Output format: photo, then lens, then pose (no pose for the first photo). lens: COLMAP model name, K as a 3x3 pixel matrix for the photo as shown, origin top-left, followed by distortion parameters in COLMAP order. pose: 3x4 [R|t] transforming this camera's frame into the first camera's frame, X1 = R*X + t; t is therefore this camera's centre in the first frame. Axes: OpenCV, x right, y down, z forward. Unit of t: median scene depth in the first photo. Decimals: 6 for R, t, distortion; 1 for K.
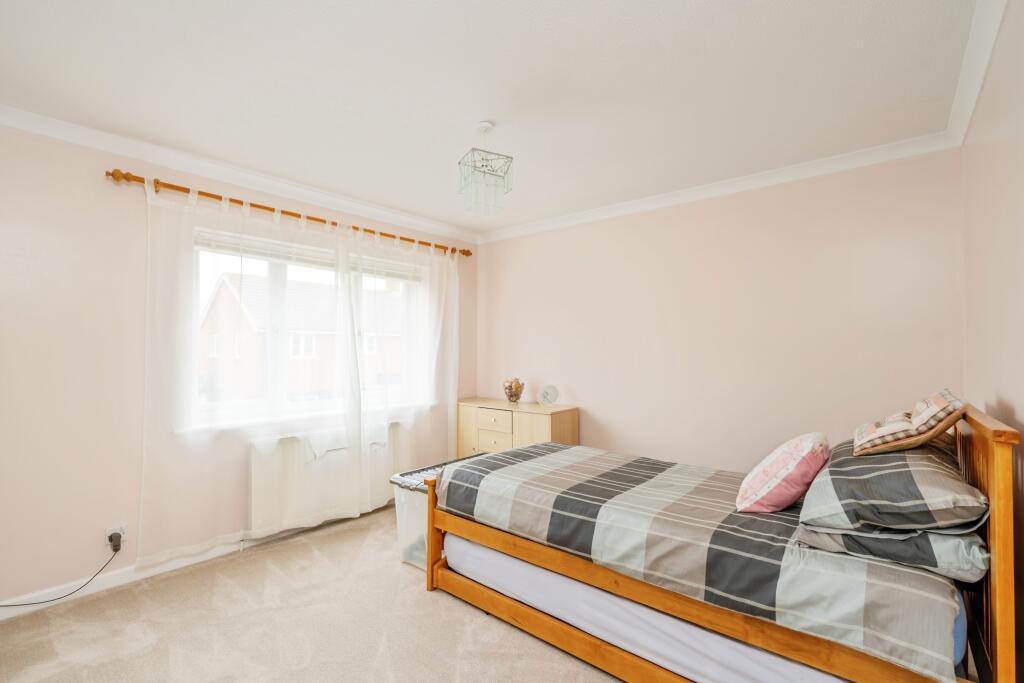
lens RADIAL K [[471.7, 0, 512.0], [0, 471.7, 341.5], [0, 0, 1]] dist [0.000316, 0.000365]
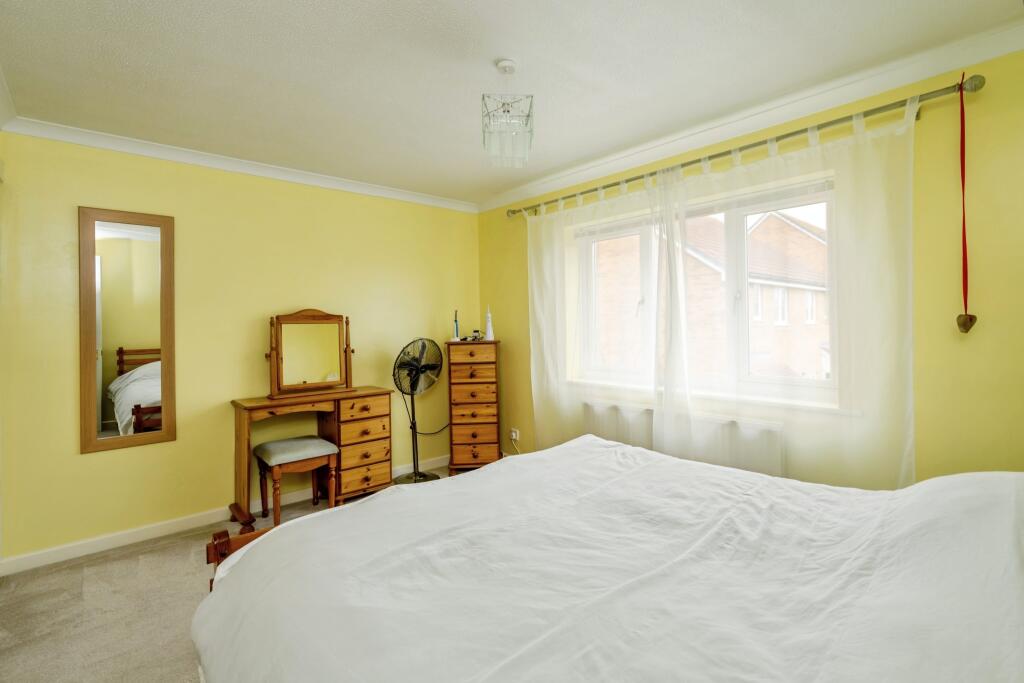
lens RADIAL K [[471.7, 0, 512.0], [0, 471.7, 341.5], [0, 0, 1]] dist [0.000316, 0.000365]
pose [[-0.132294, 0.007500, -0.991182, 0.646606], [0.021010, 0.999768, 0.004761, 0.064507], [0.990988, -0.020195, -0.132421, 1.035043]]
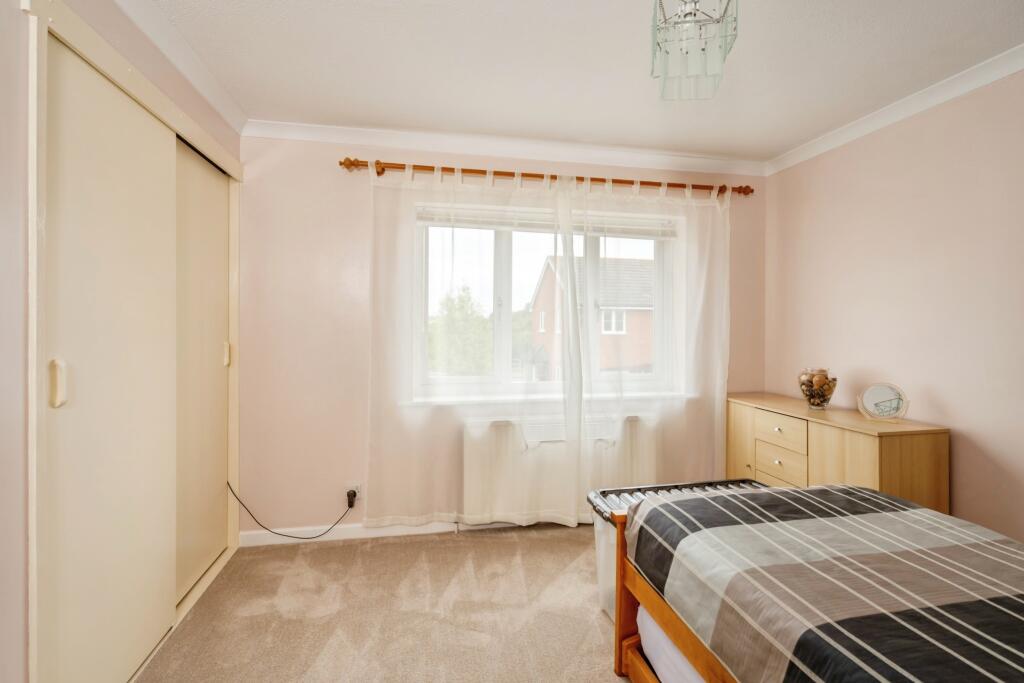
lens RADIAL K [[472.0, 0, 510.3], [0, 472.0, 324.3], [0, 0, 1]] dist [-0.000072, 0.000788]
pose [[0.777231, 0.001142, -0.629214, 0.124451], [0.007351, 0.999914, 0.010894, 0.008651], [0.629172, -0.013093, 0.777155, 0.341338]]
